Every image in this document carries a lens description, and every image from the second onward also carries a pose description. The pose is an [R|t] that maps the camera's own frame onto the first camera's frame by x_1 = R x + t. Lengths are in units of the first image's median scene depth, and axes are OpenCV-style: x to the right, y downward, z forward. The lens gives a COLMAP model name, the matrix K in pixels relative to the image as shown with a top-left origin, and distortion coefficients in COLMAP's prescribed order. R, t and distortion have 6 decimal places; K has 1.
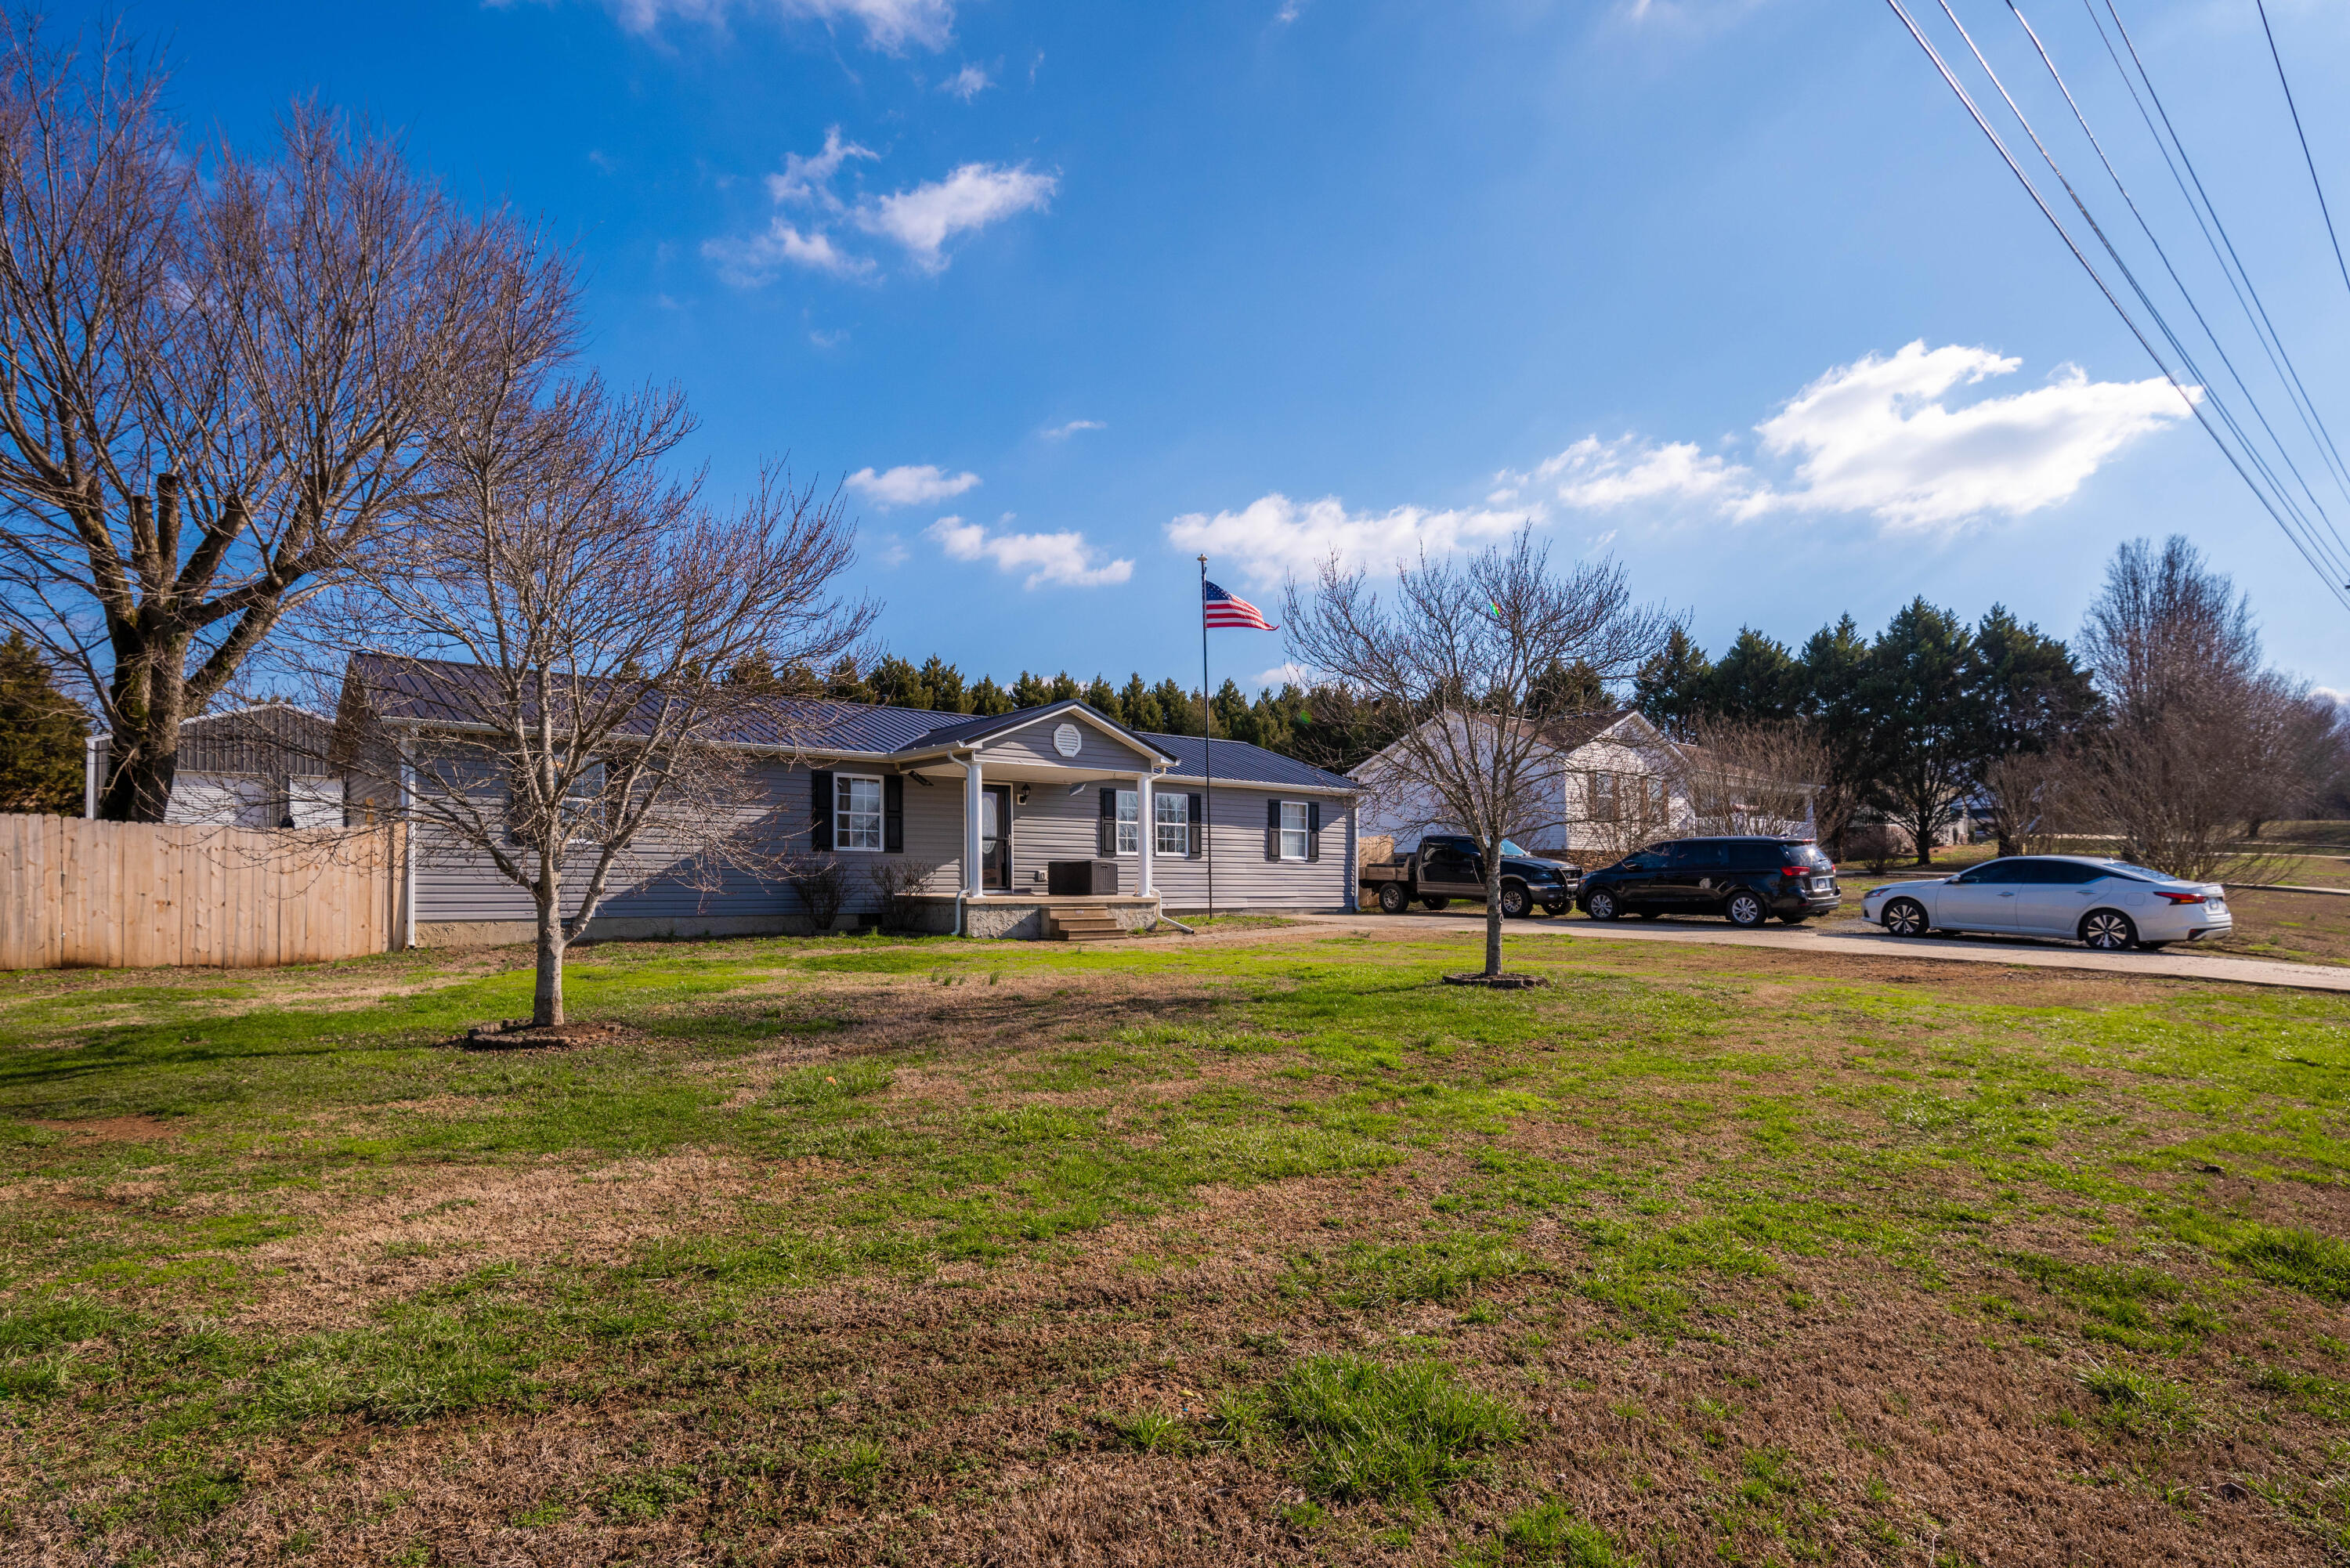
lens RADIAL K [[1244.7, 0, 1175.4], [0, 1244.7, 853.0], [0, 0, 1]] dist [0.001487, 0.000344]
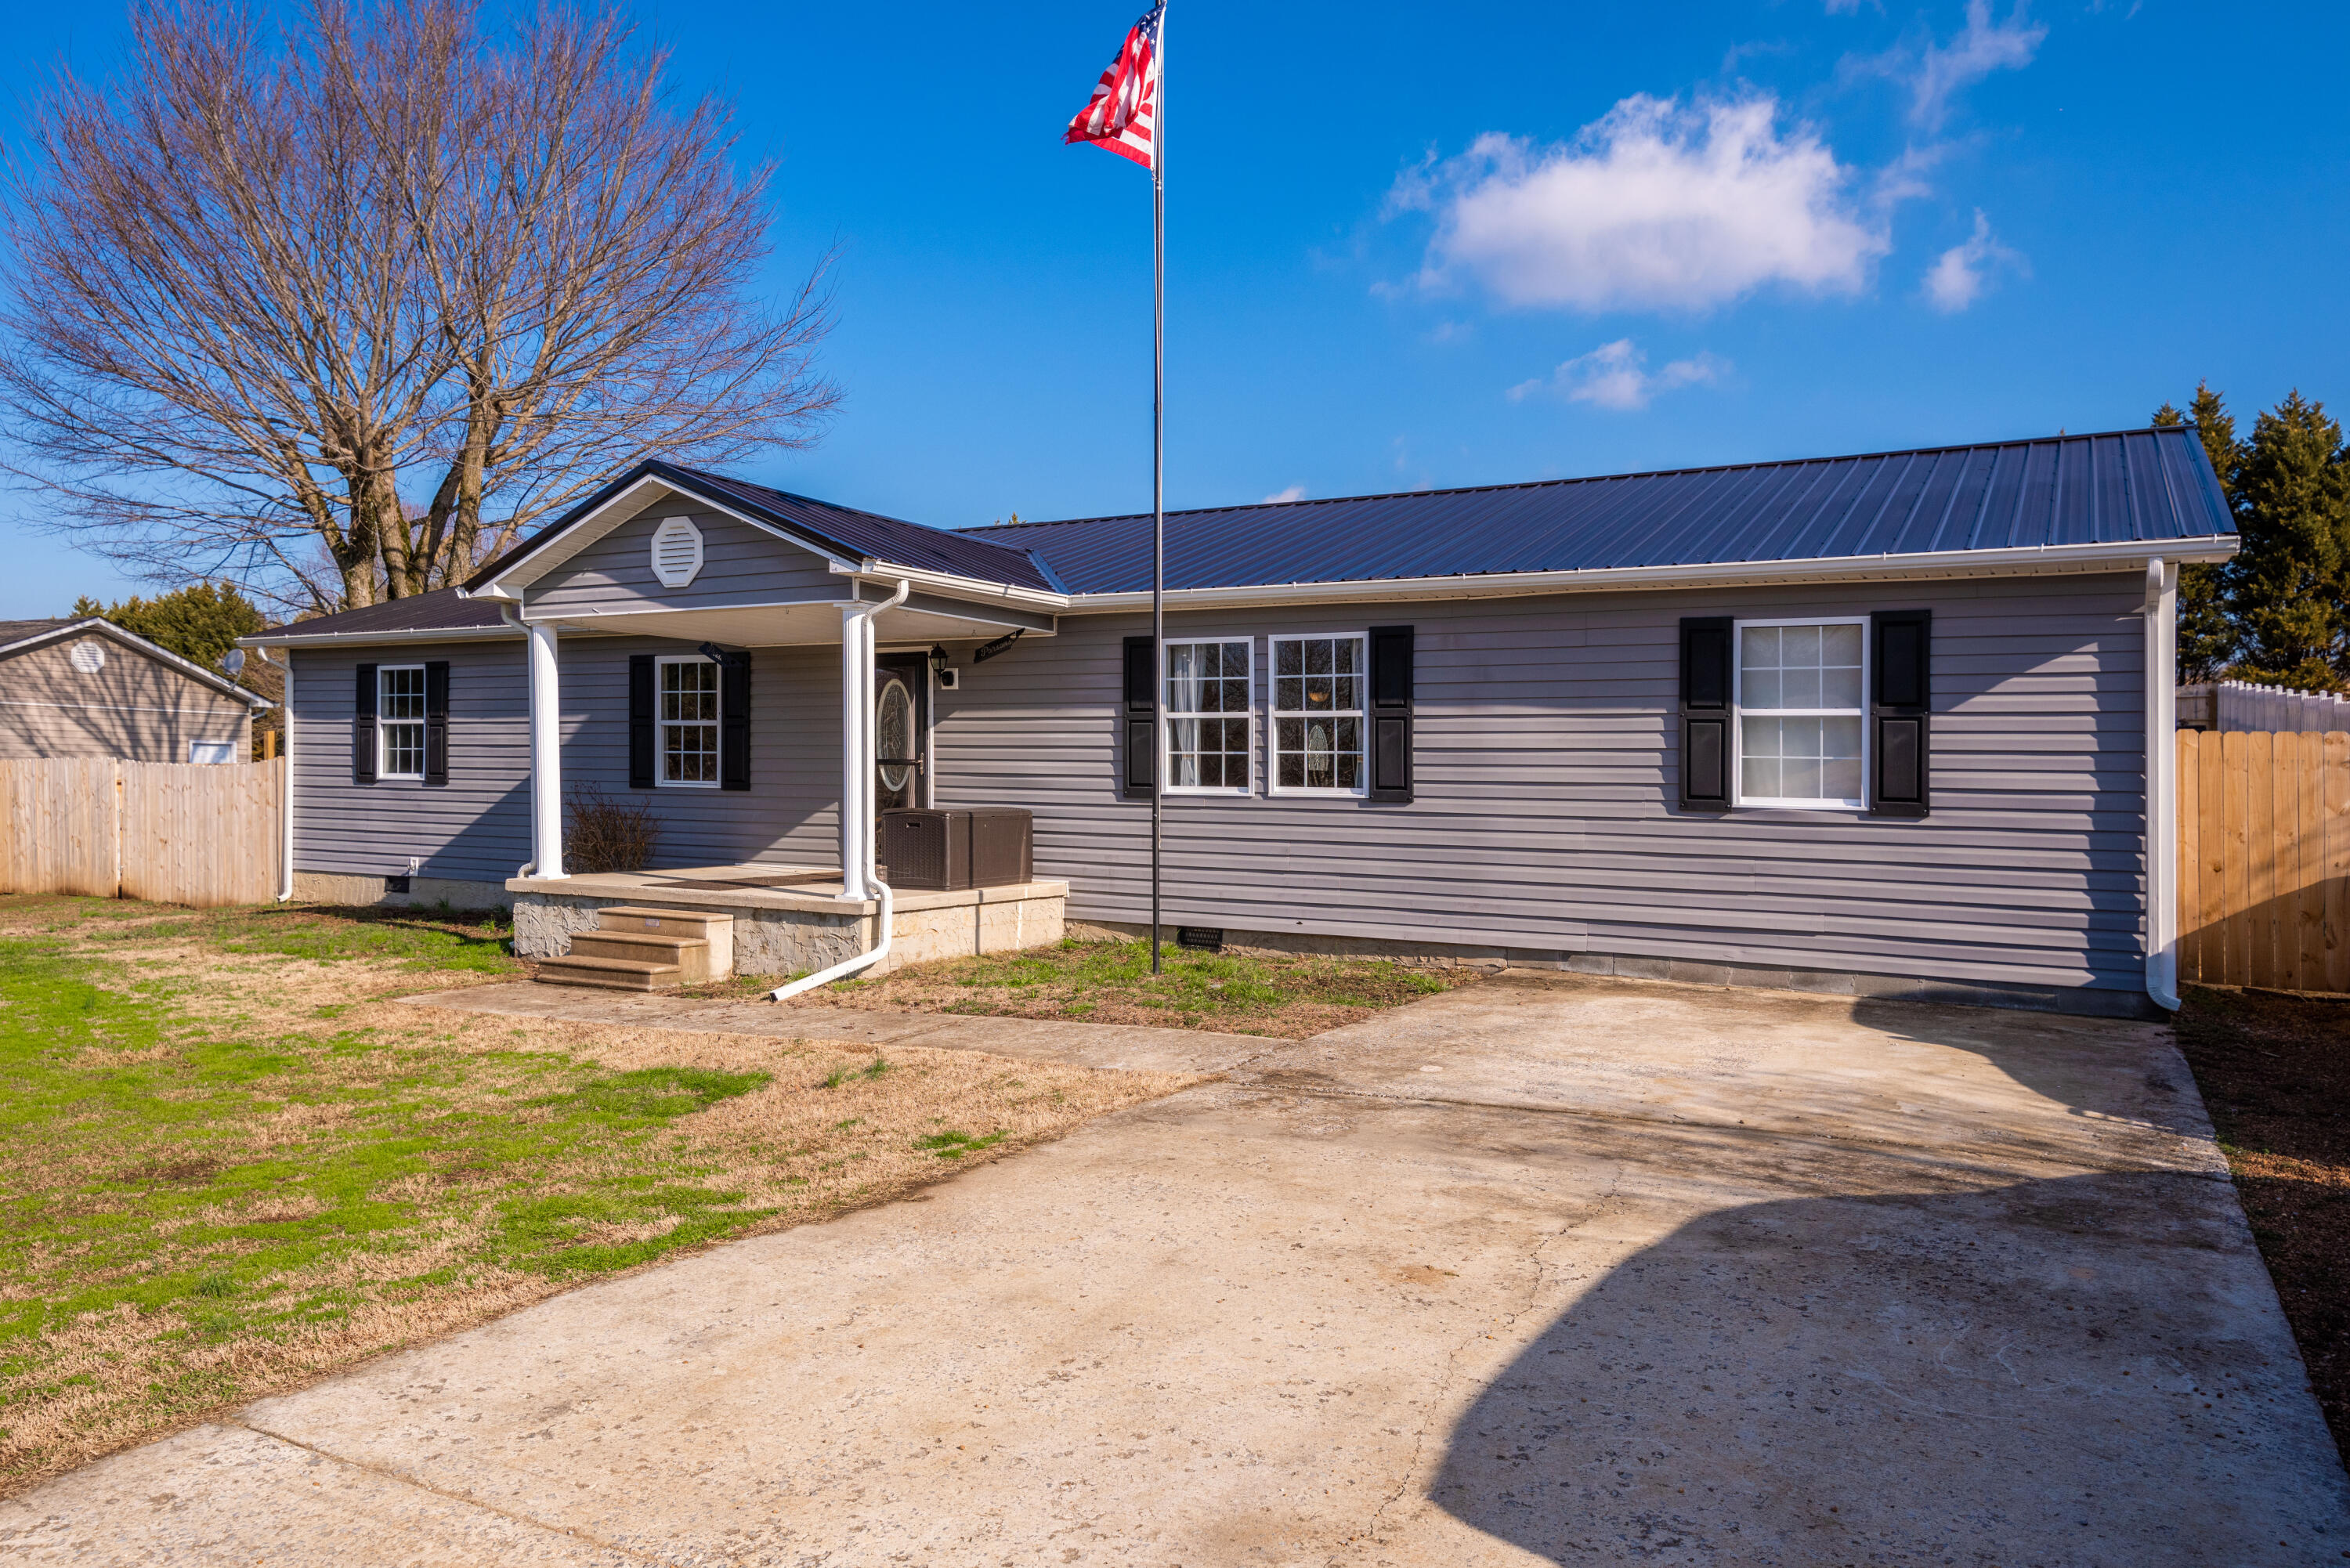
lens RADIAL K [[1583.2, 0, 1173.3], [0, 1583.2, 741.2], [0, 0, 1]] dist [0.033280, 0.001288]
pose [[0.365284, -0.020966, -0.930660, 0.495569], [0.009096, 0.999779, -0.018953, -0.006417], [0.930852, -0.001542, 0.365394, 0.891986]]
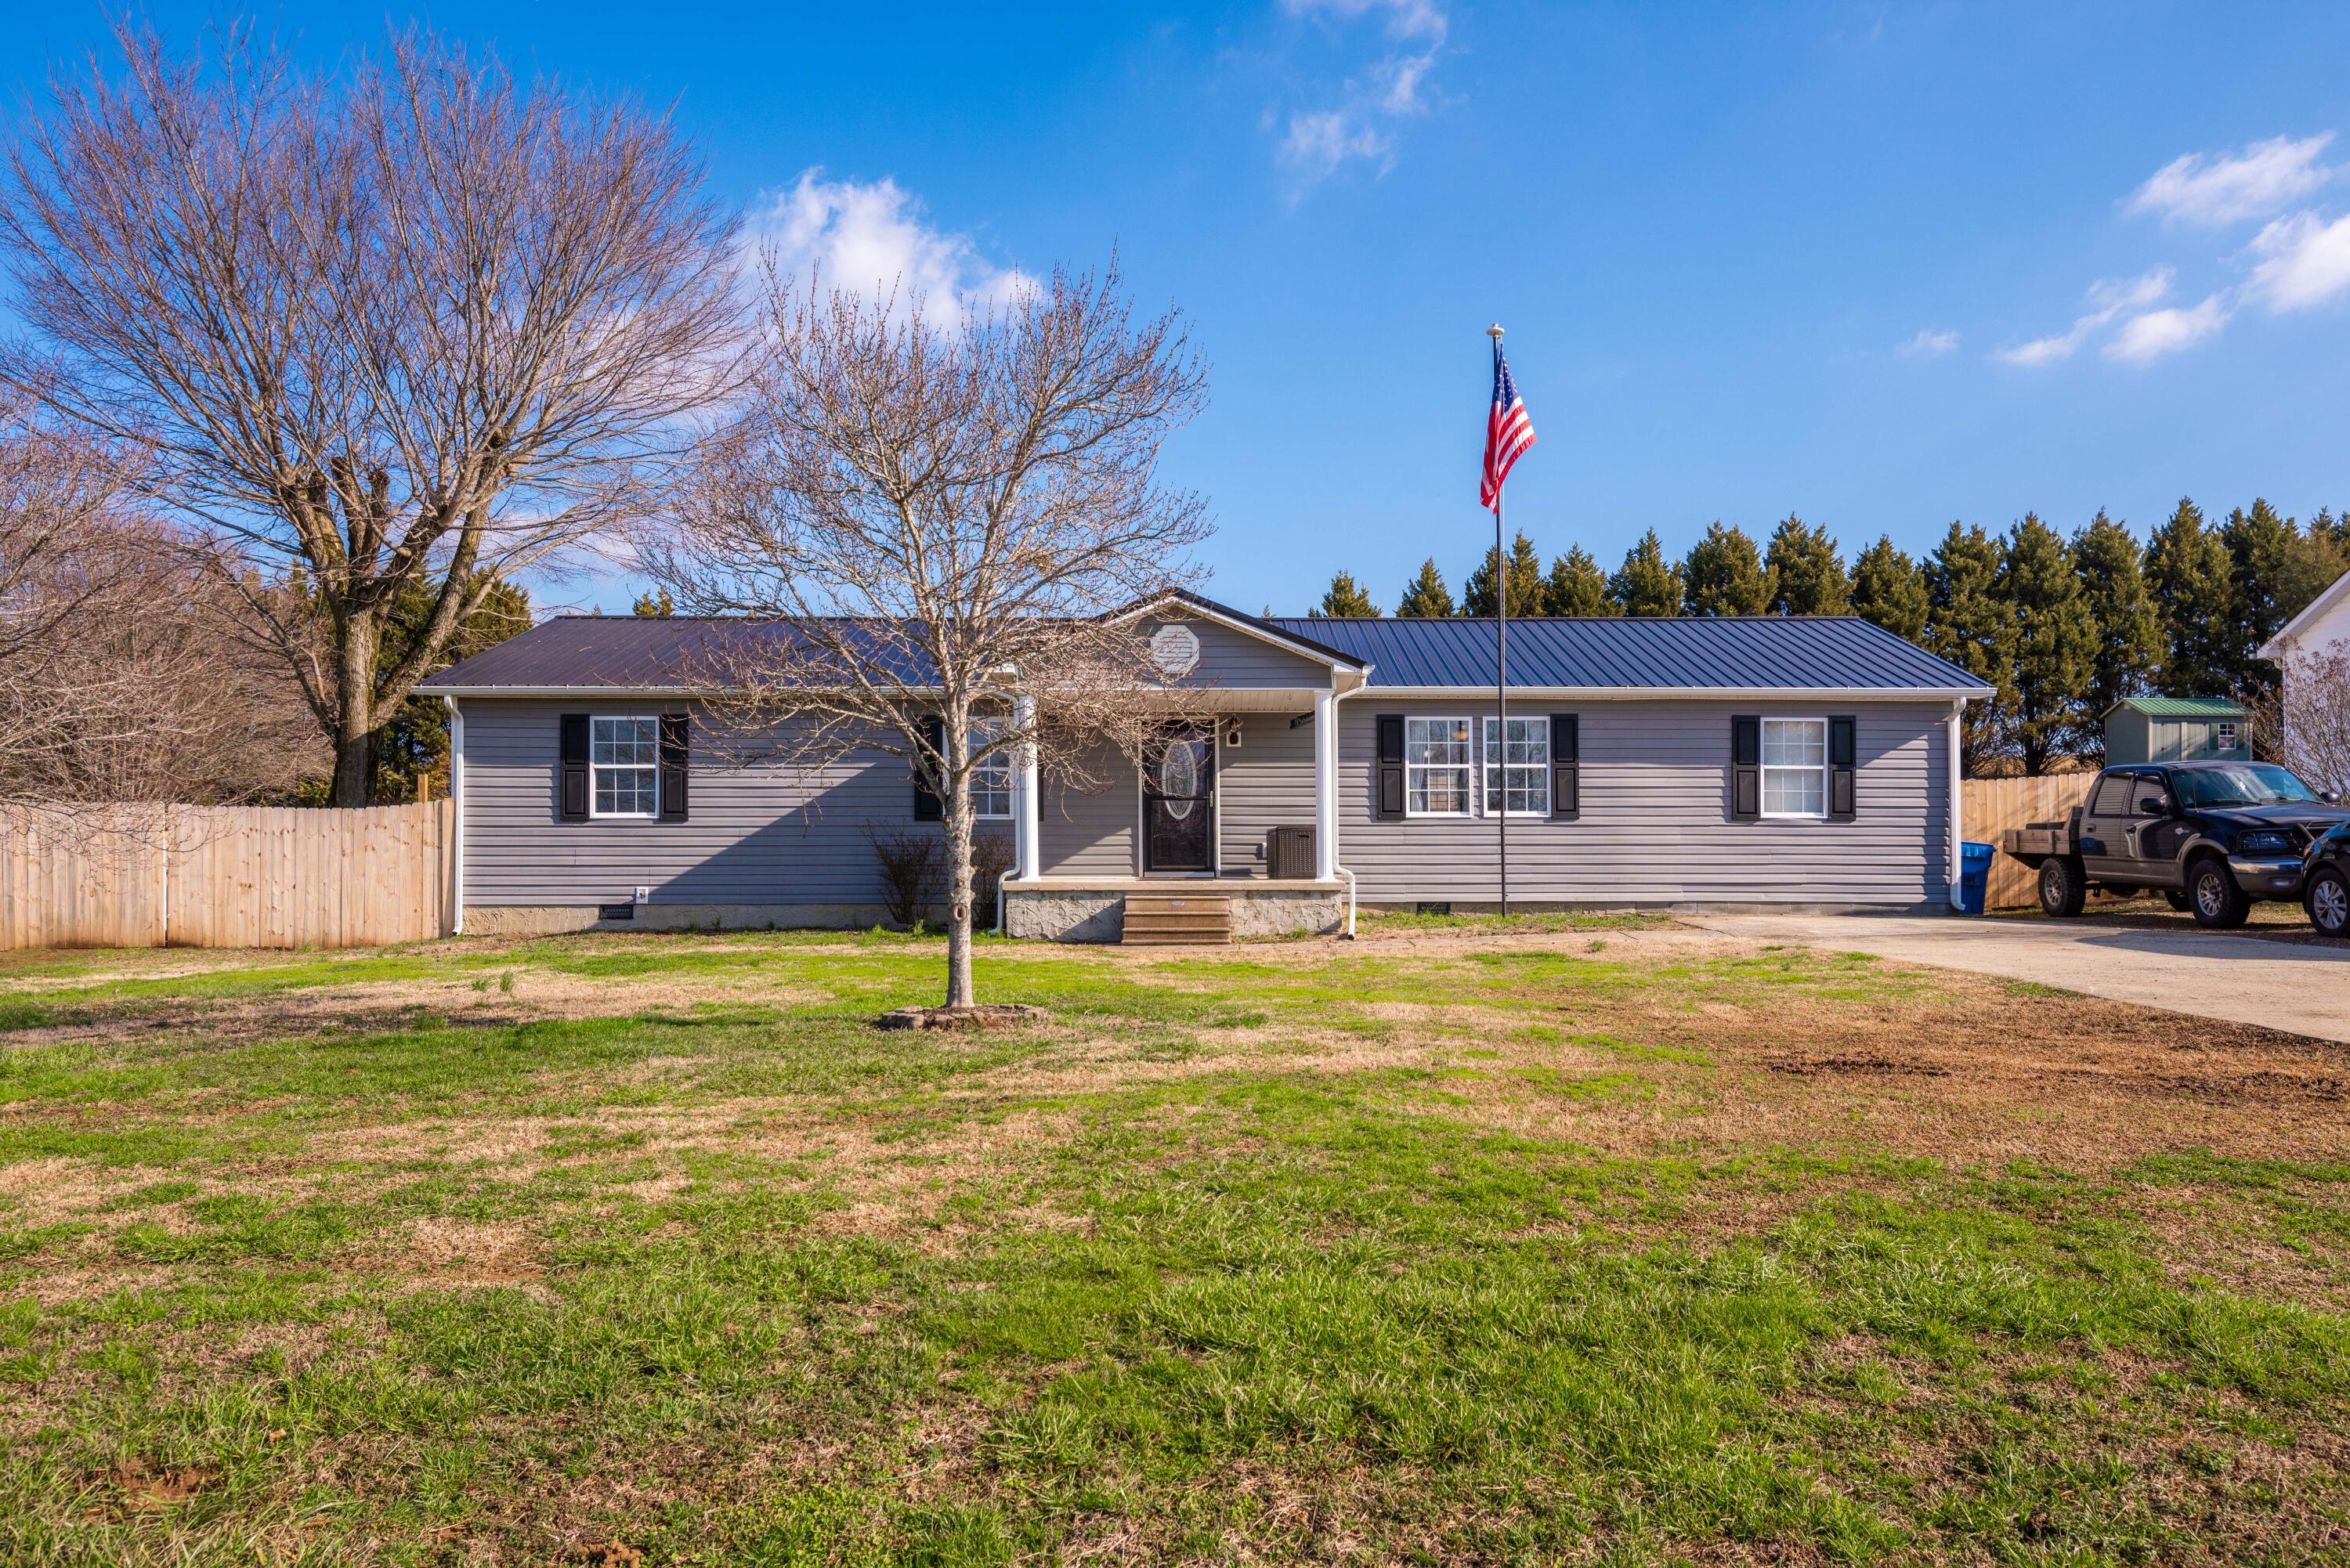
lens RADIAL K [[1769.4, 0, 1175.0], [0, 1769.4, 784.0], [0, 0, 1]] dist [0.051746, 0.002867]
pose [[0.782505, -0.032282, -0.621807, 0.473540], [0.018776, 0.999424, -0.028257, 0.009131], [0.622361, 0.010436, 0.782661, 0.228330]]
